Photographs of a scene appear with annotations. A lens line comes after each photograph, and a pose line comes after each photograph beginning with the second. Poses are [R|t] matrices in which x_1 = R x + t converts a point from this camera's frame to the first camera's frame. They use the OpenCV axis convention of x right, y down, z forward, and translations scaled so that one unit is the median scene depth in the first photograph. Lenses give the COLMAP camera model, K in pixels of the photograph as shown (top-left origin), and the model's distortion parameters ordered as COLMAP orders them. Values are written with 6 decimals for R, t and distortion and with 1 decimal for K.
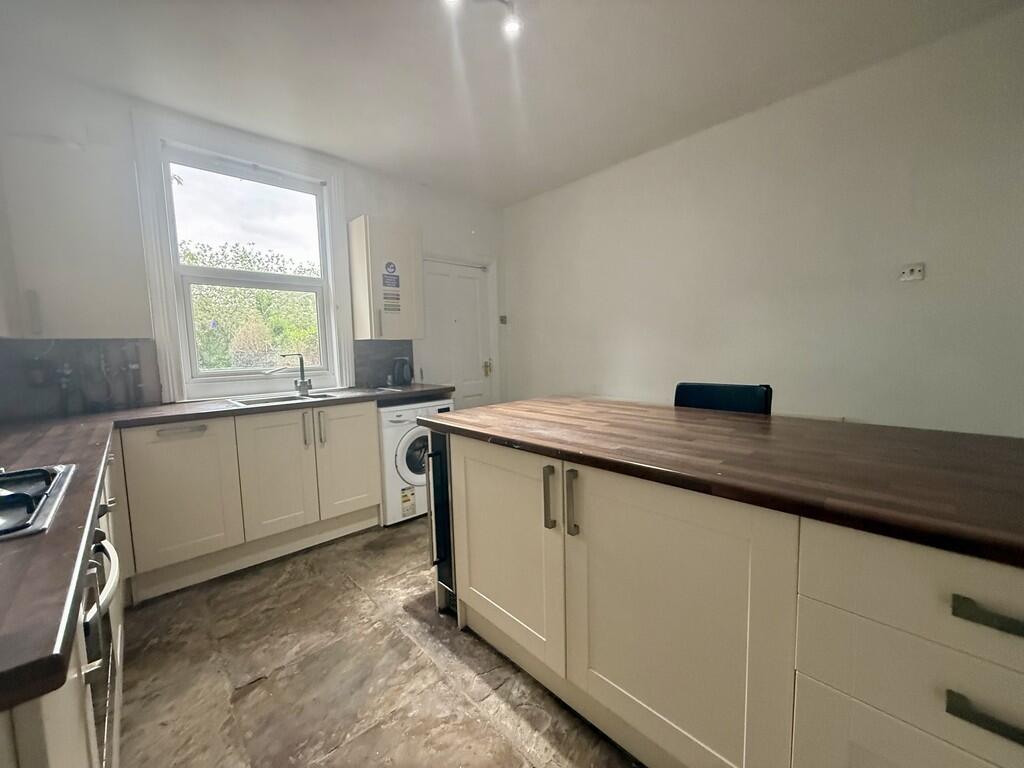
lens RADIAL K [[406.9, 0, 512.7], [0, 406.9, 383.2], [0, 0, 1]] dist [-0.003352, -0.001517]
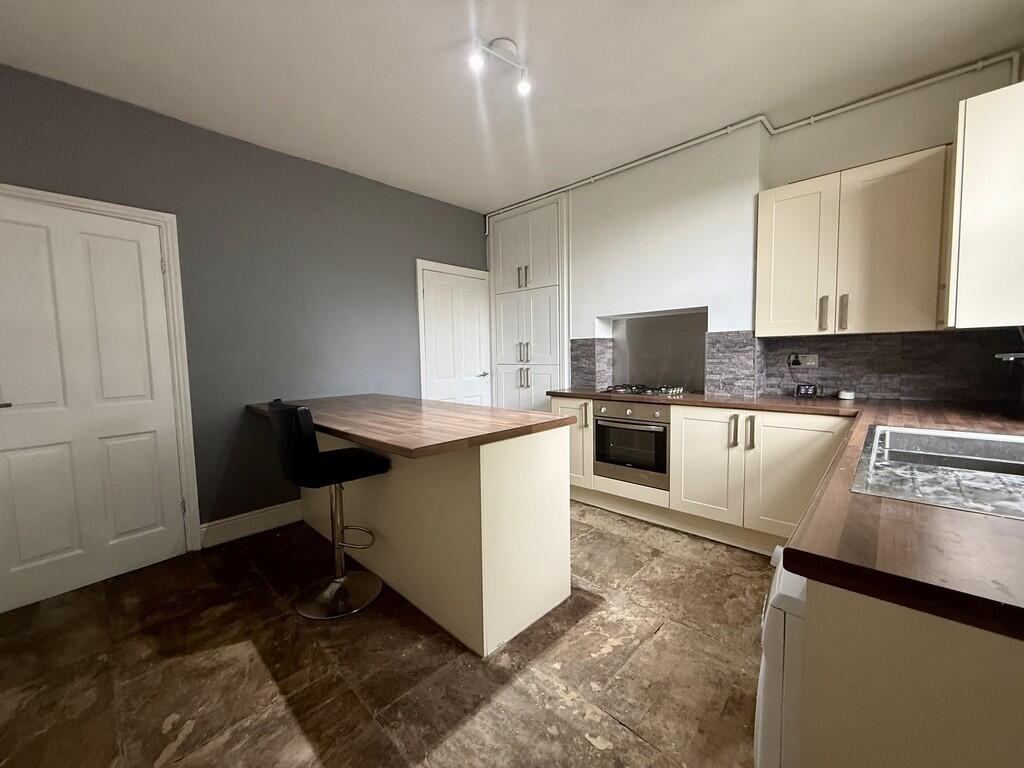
lens RADIAL K [[406.9, 0, 509.4], [0, 406.9, 385.1], [0, 0, 1]] dist [-0.003352, -0.001517]
pose [[-0.997835, 0.047905, -0.045070, -0.000812], [0.040050, 0.986075, 0.161405, -0.124049], [0.052174, 0.159250, -0.985859, 1.351477]]
